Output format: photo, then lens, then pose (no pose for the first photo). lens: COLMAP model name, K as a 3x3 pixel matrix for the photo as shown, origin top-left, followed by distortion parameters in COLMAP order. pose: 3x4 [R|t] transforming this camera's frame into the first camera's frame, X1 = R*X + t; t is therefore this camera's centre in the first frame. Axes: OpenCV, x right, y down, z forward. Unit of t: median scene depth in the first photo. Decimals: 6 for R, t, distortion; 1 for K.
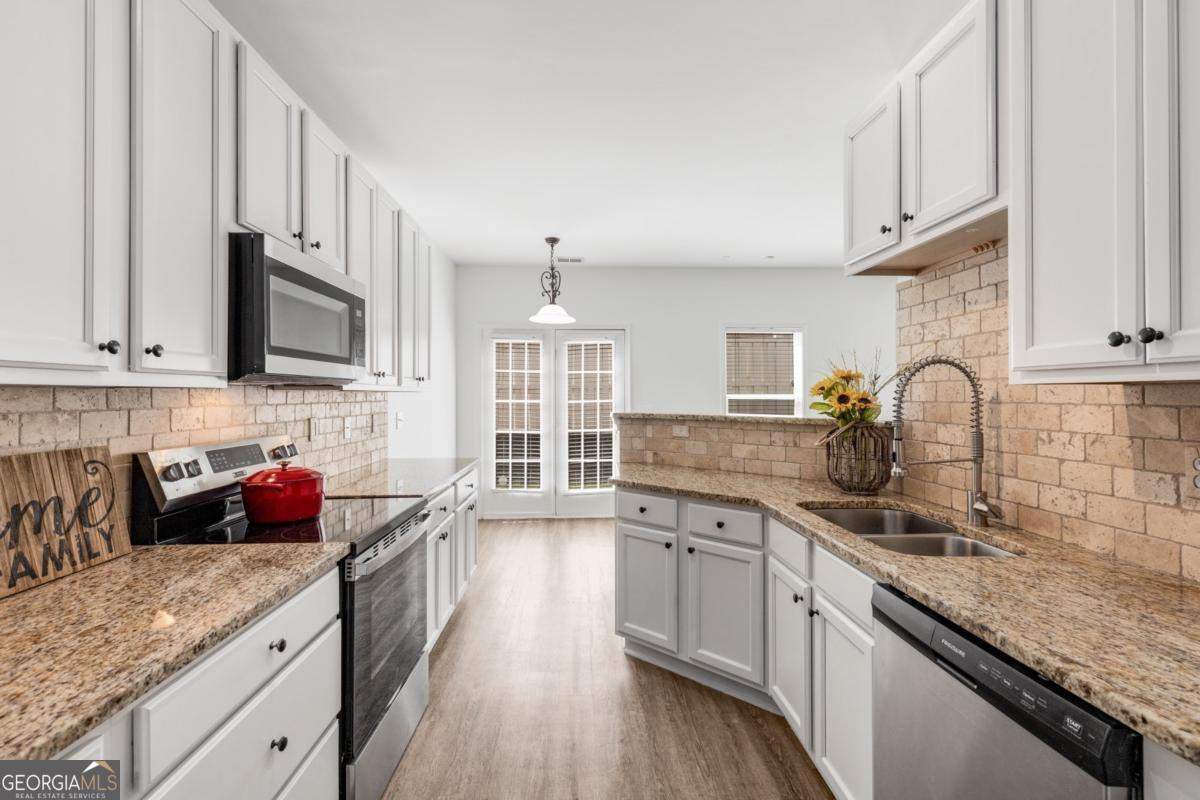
lens RADIAL K [[544.9, 0, 594.8], [0, 544.9, 396.7], [0, 0, 1]] dist [0.006084, -0.000006]
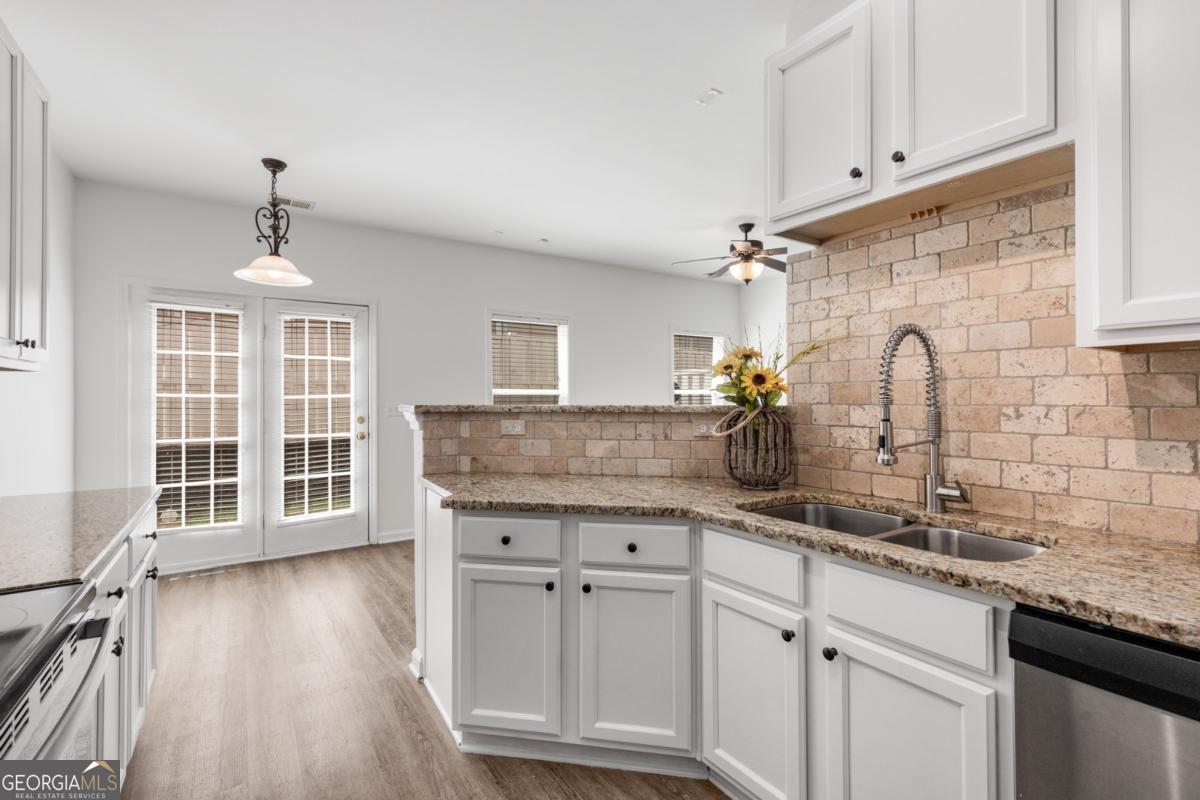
lens RADIAL K [[544.9, 0, 603.8], [0, 544.9, 395.6], [0, 0, 1]] dist [0.006084, -0.000006]
pose [[0.846600, 0.001255, 0.532229, -0.198792], [0.003087, 0.999969, -0.007268, 0.034341], [-0.532221, 0.007796, 0.846569, 0.396769]]
